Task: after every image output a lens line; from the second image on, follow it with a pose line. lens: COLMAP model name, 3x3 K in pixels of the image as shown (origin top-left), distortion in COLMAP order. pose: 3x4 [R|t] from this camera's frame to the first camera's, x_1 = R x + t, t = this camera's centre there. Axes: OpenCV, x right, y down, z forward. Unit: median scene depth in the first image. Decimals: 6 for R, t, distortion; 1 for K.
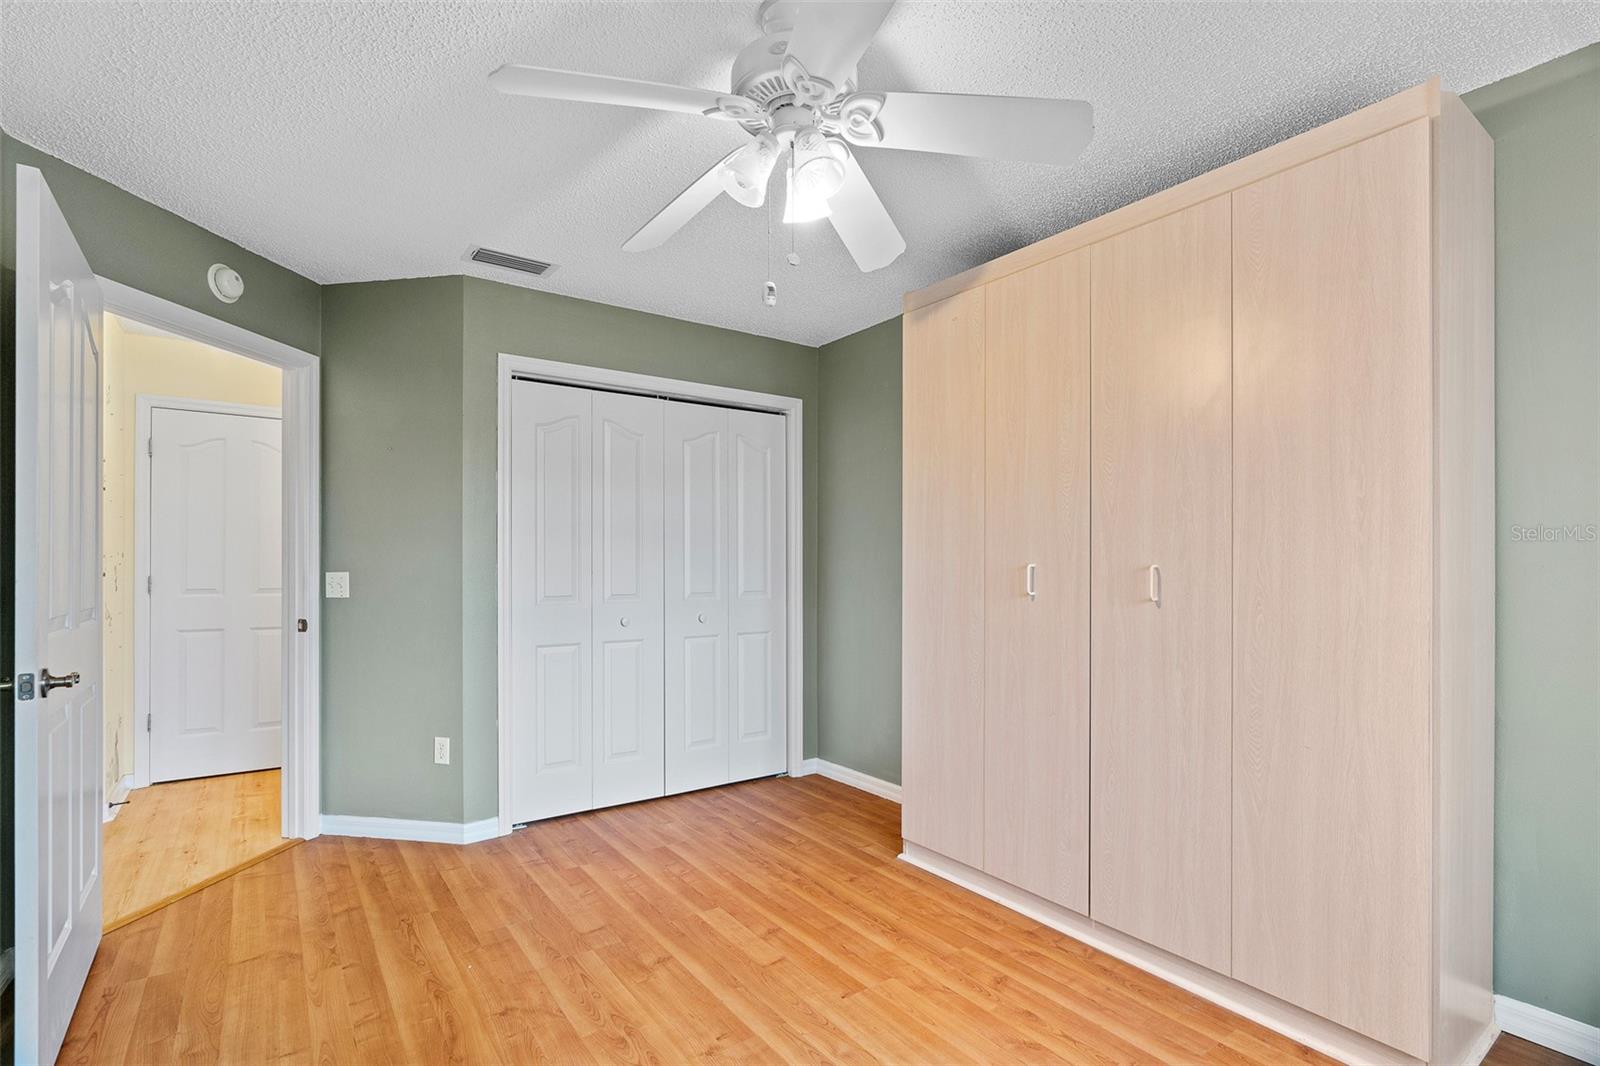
lens RADIAL K [[795.6, 0, 817.8], [0, 795.6, 560.2], [0, 0, 1]] dist [0.000490, -0.000522]
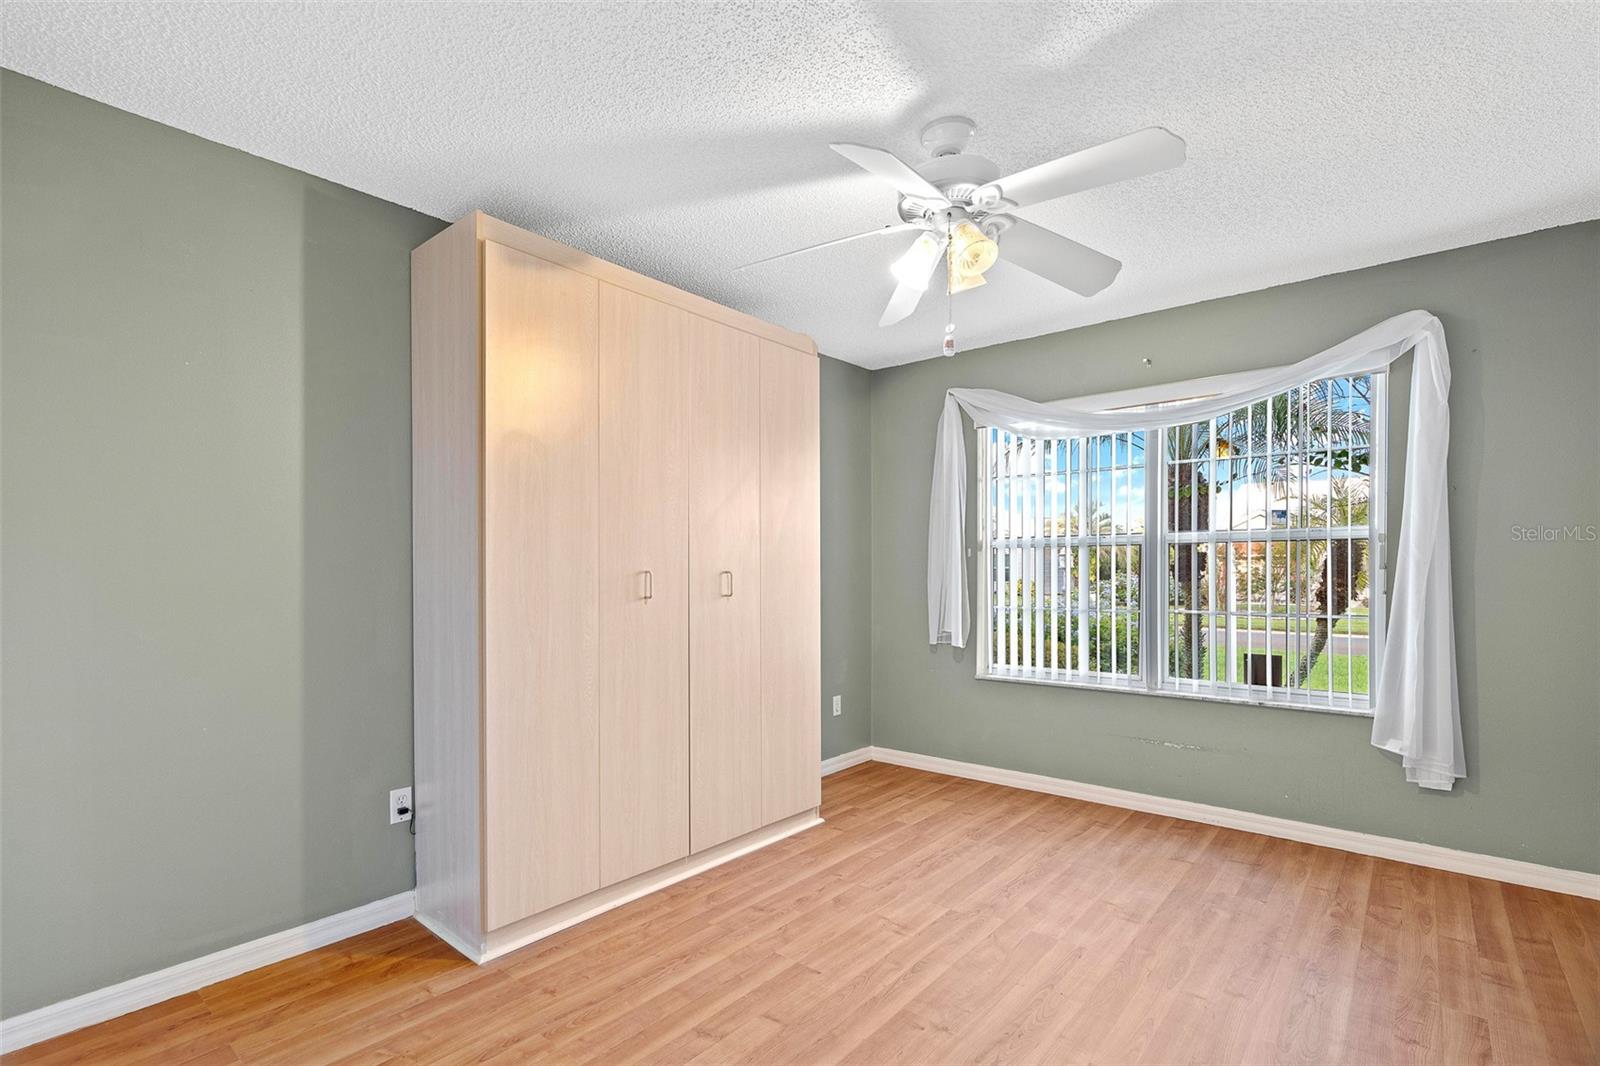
lens RADIAL K [[742.1, 0, 795.5], [0, 742.1, 569.1], [0, 0, 1]] dist [-0.001521, 0.000087]
pose [[-0.249068, 0.000743, 0.968486, -0.787821], [-0.003701, 0.999992, -0.001719, 0.004255], [-0.968479, -0.004013, -0.249063, 1.083824]]
